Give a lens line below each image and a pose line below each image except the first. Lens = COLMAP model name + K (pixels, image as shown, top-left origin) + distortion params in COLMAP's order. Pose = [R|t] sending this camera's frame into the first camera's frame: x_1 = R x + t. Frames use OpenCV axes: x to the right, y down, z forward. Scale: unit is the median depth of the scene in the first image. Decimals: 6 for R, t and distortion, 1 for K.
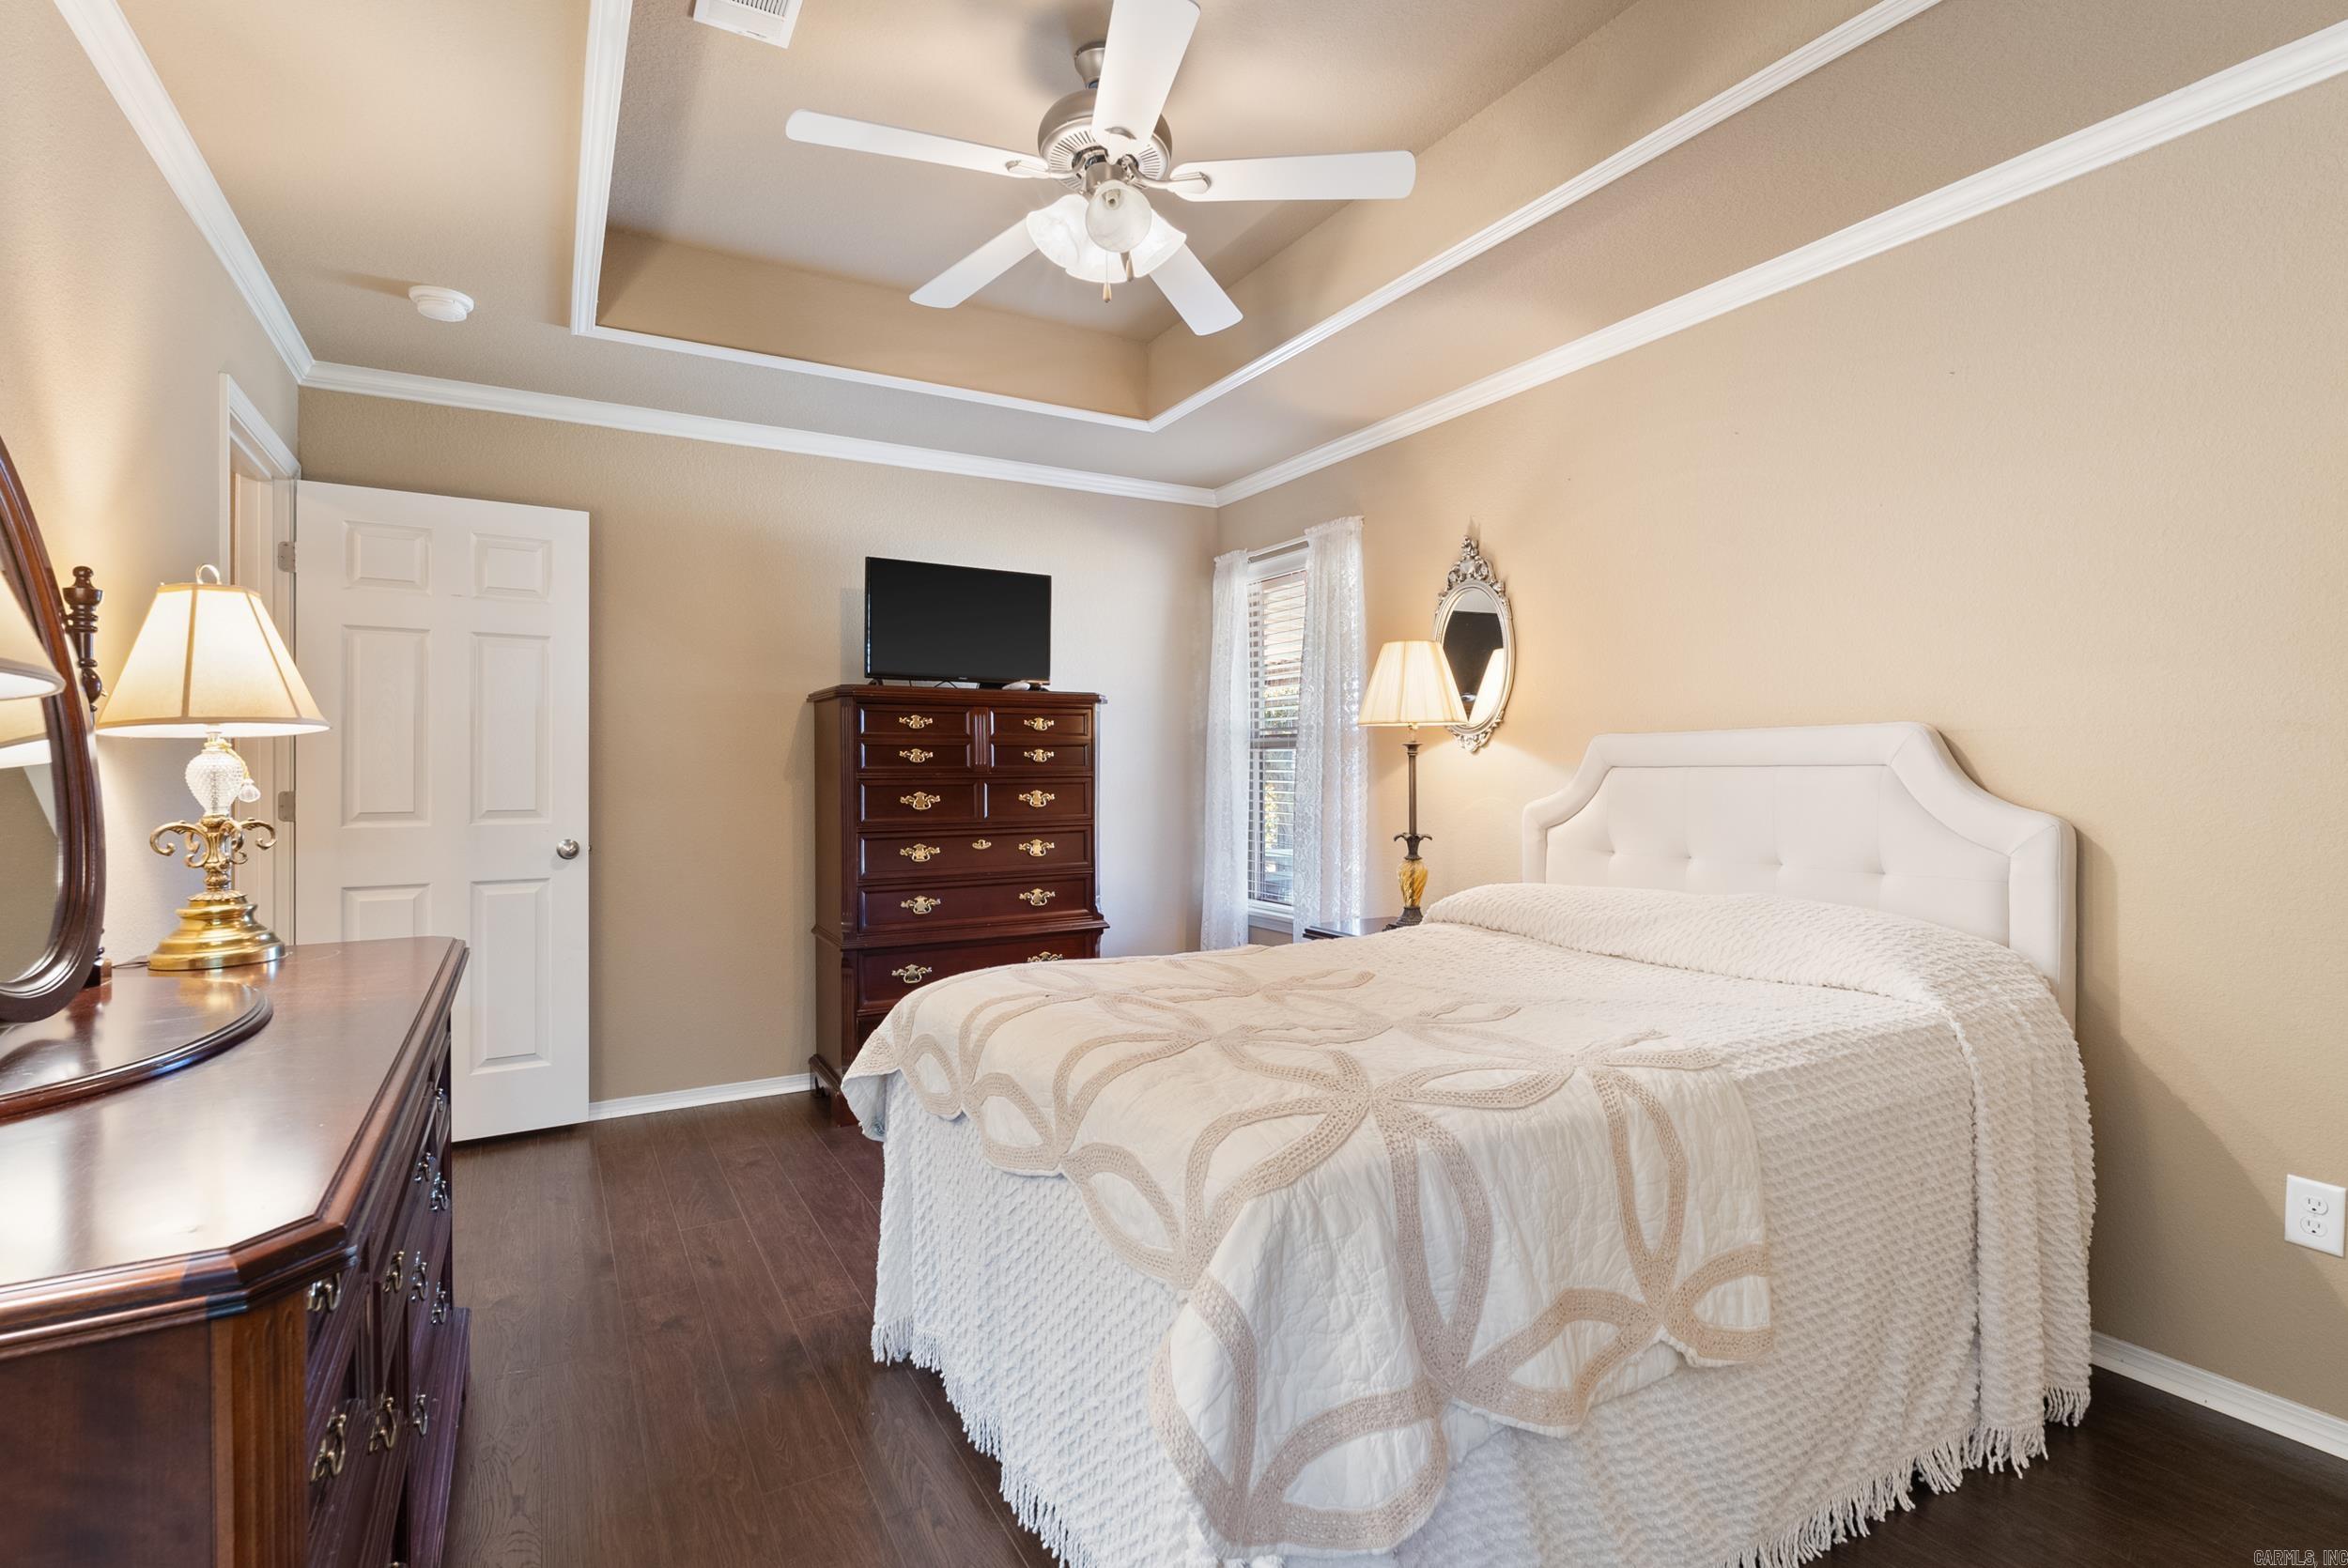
lens RADIAL K [[1097.1, 0, 1174.0], [0, 1097.1, 784.0], [0, 0, 1]] dist [-0.010667, 0.000246]
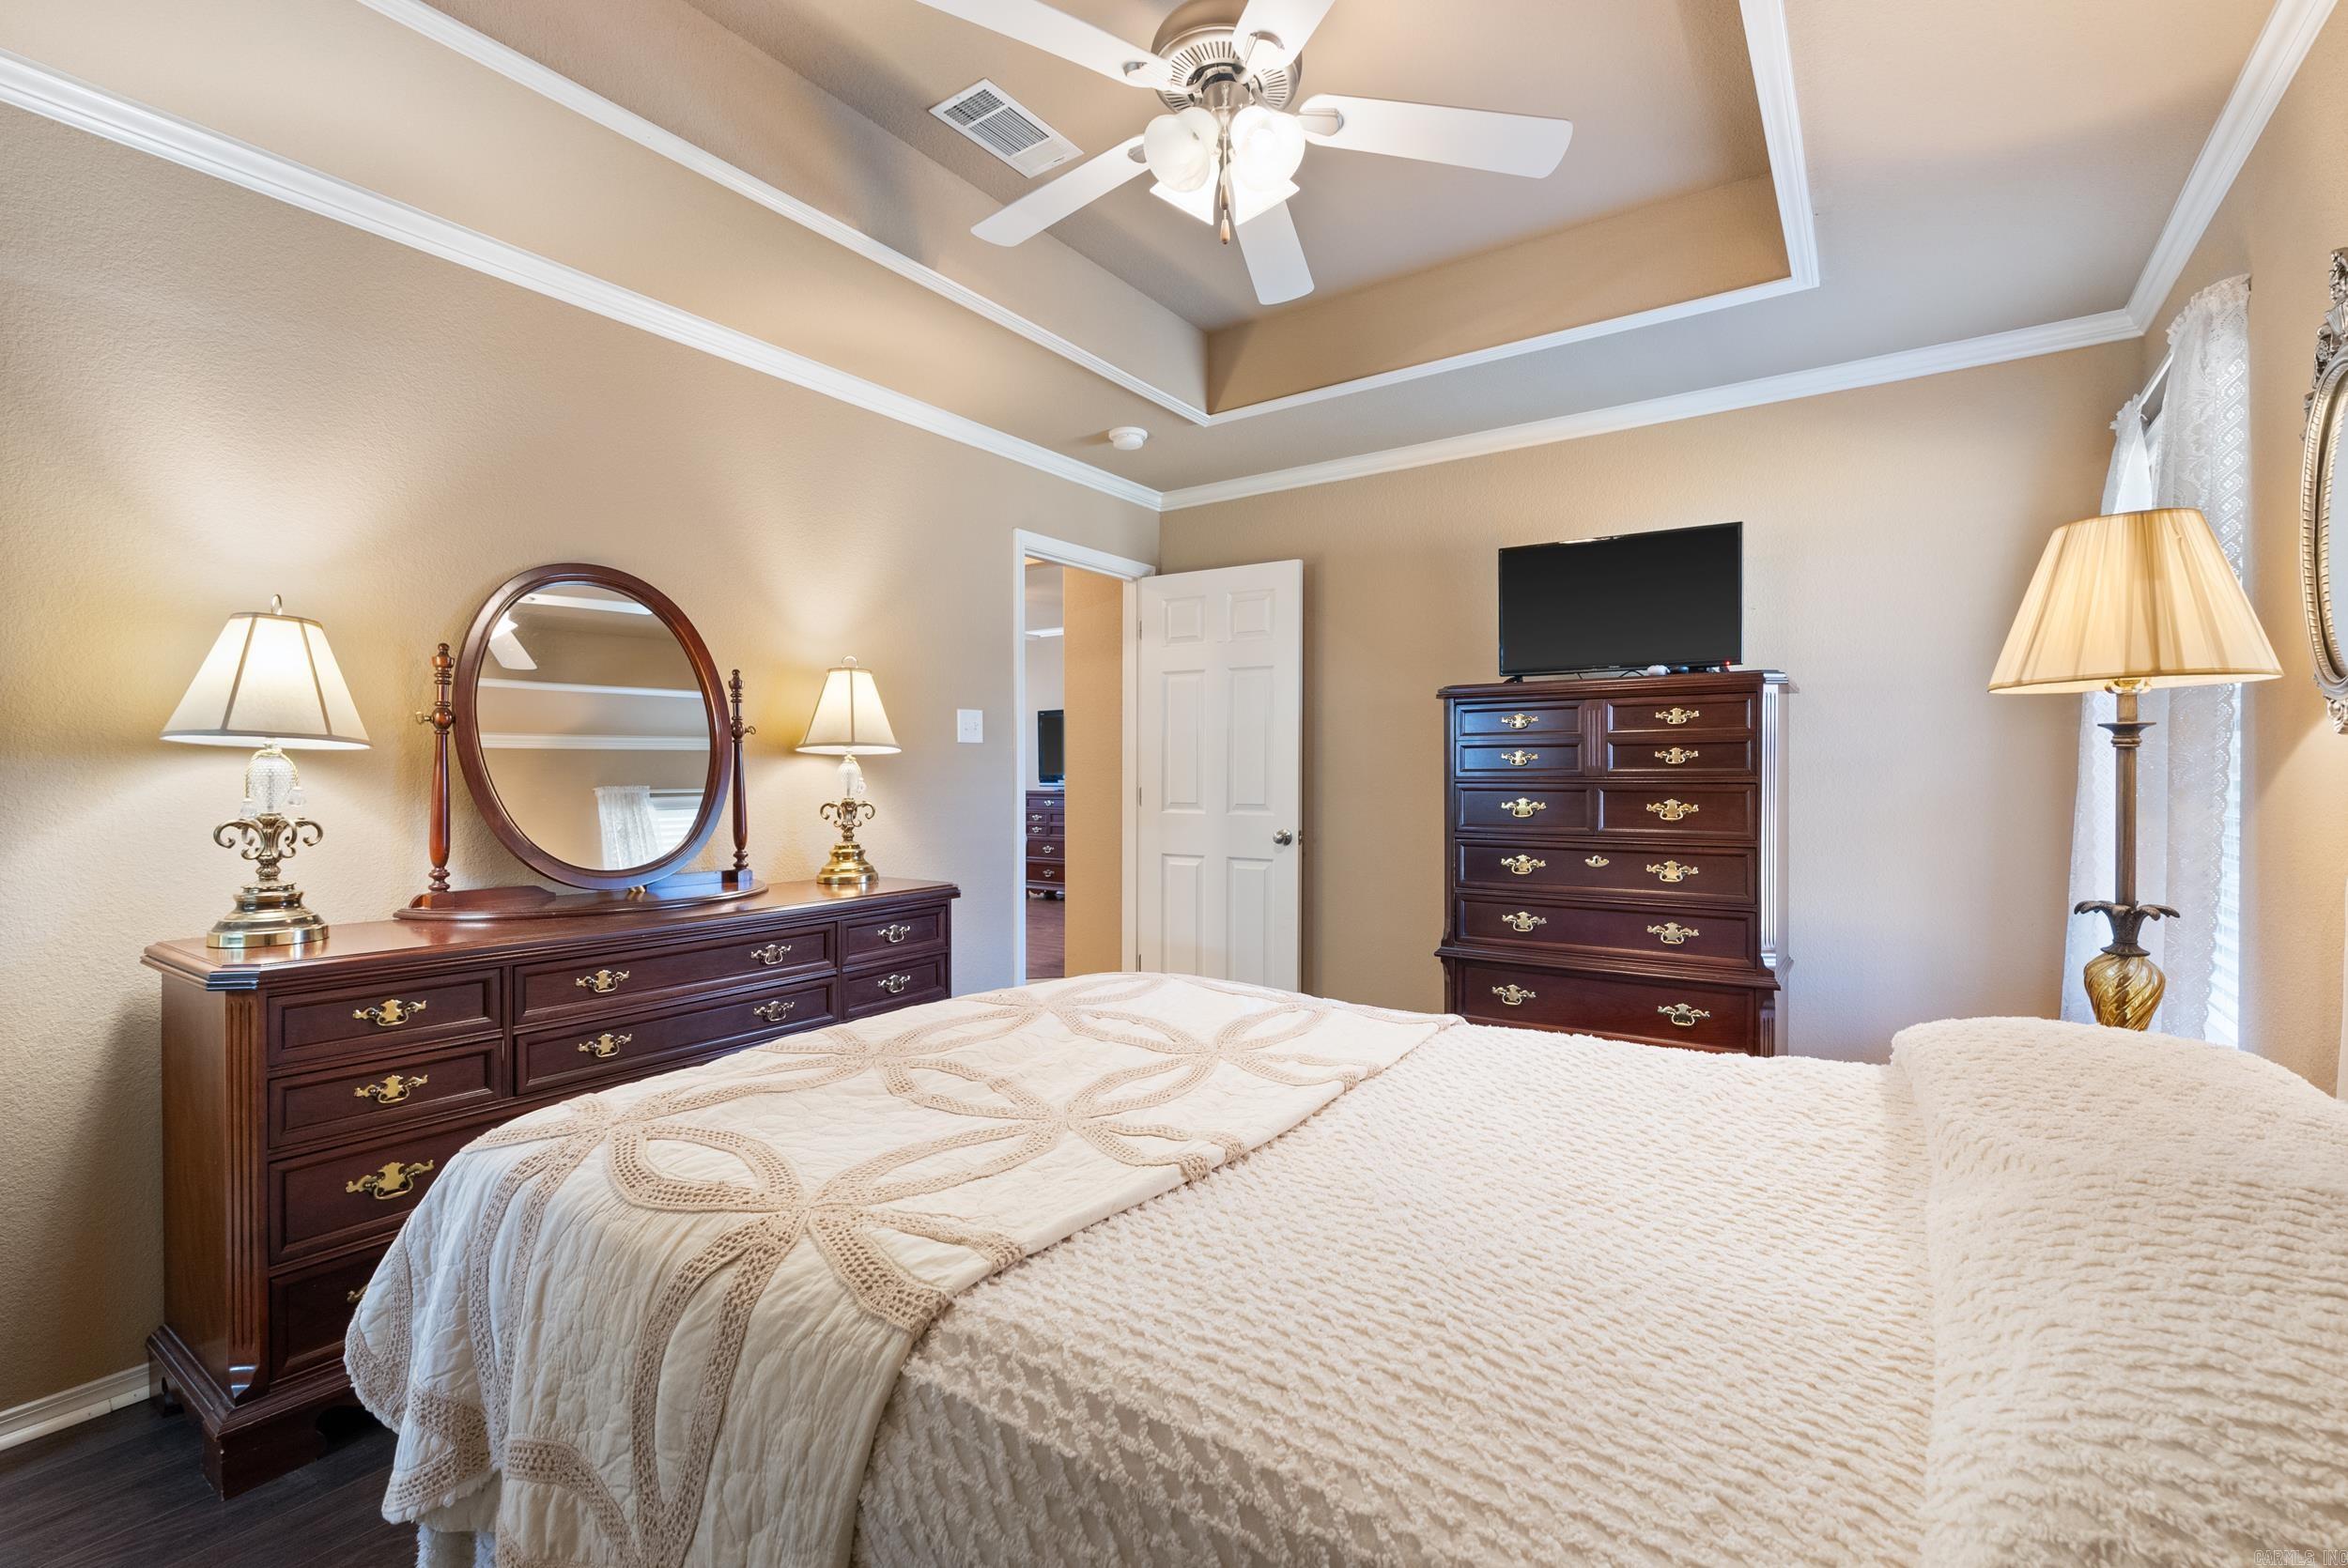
lens RADIAL K [[1029.5, 0, 1174.0], [0, 1029.5, 784.0], [0, 0, 1]] dist [-0.011003, 0.000010]
pose [[0.426751, 0.012901, -0.904277, 0.434928], [-0.013401, 0.999879, 0.007941, -0.007151], [0.904270, 0.008729, 0.426872, 0.390356]]
